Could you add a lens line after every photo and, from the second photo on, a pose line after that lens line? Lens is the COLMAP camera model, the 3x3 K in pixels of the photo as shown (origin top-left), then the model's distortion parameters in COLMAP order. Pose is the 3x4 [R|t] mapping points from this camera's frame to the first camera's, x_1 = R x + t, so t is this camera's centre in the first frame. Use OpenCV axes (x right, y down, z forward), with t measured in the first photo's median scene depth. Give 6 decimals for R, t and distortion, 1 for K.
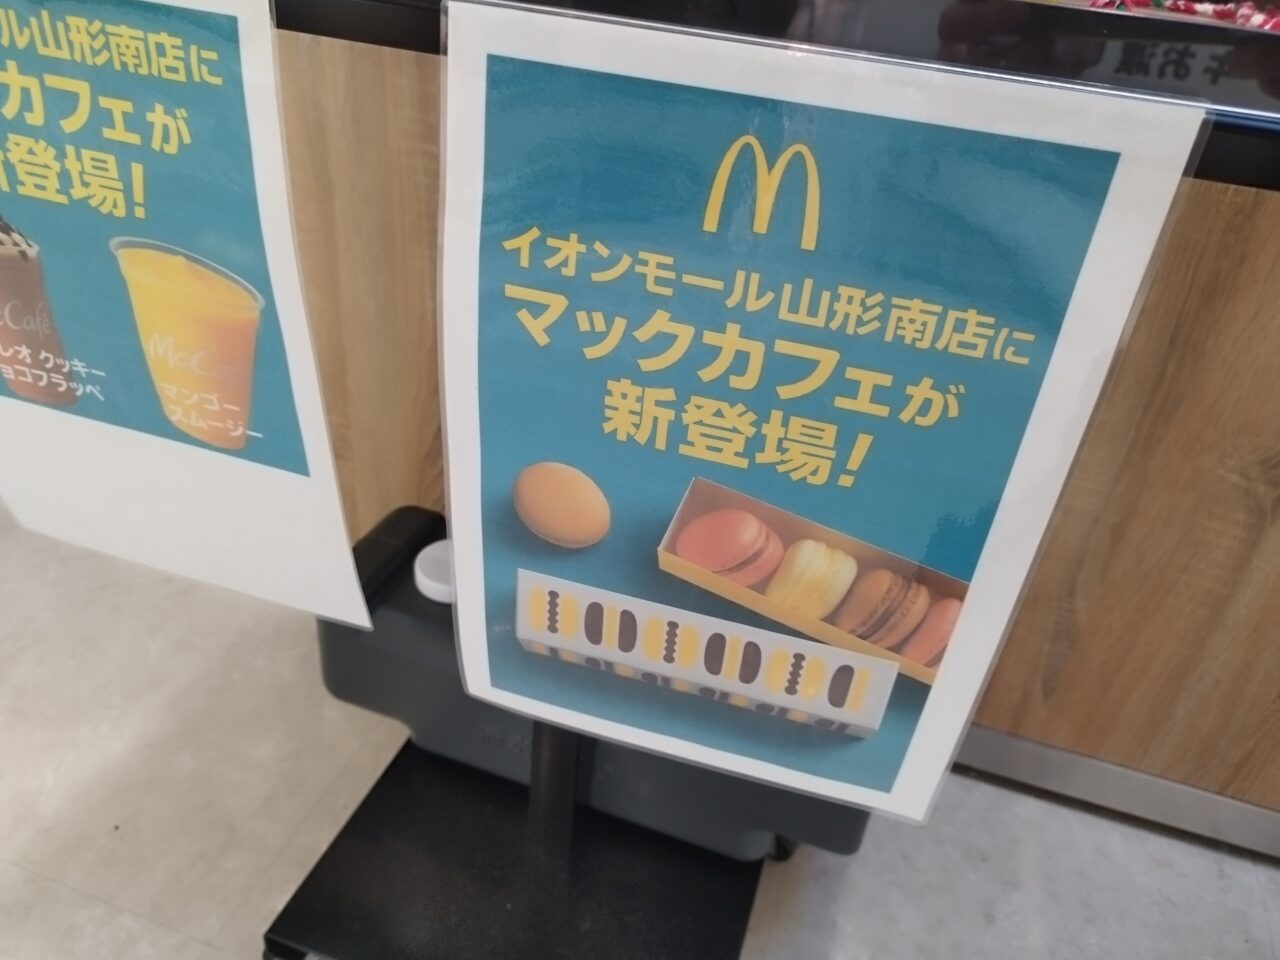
lens RADIAL K [[954.4, 0, 648.7], [0, 954.4, 478.1], [0, 0, 1]] dist [0.015057, -0.022392]
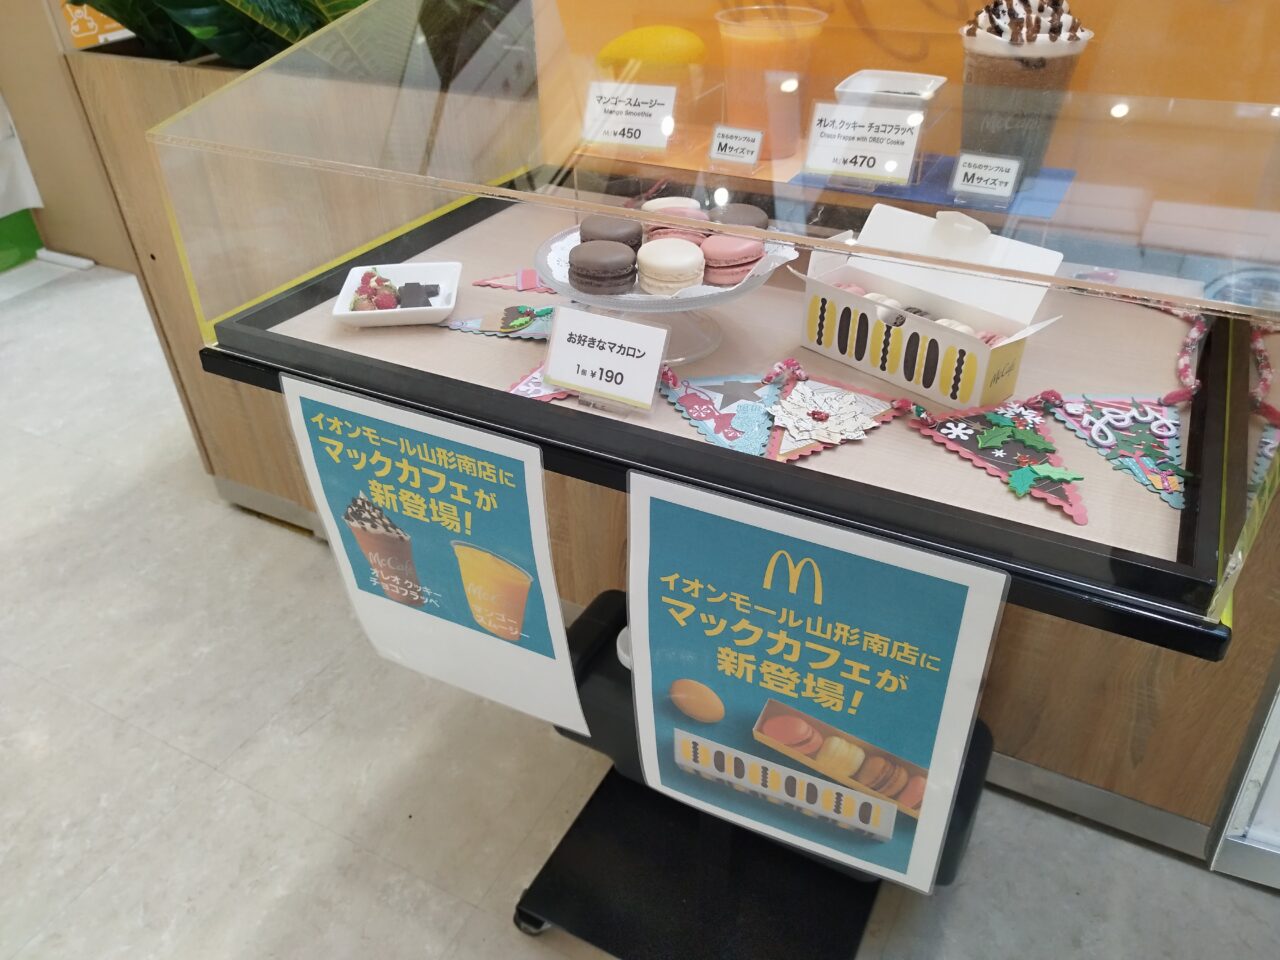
lens RADIAL K [[954.4, 0, 645.9], [0, 954.4, 479.2], [0, 0, 1]] dist [0.015057, -0.022392]
pose [[0.978379, 0.000617, -0.206818, 0.179498], [0.006503, 0.999409, 0.033745, -0.440856], [0.206716, -0.034360, 0.977797, -0.715983]]
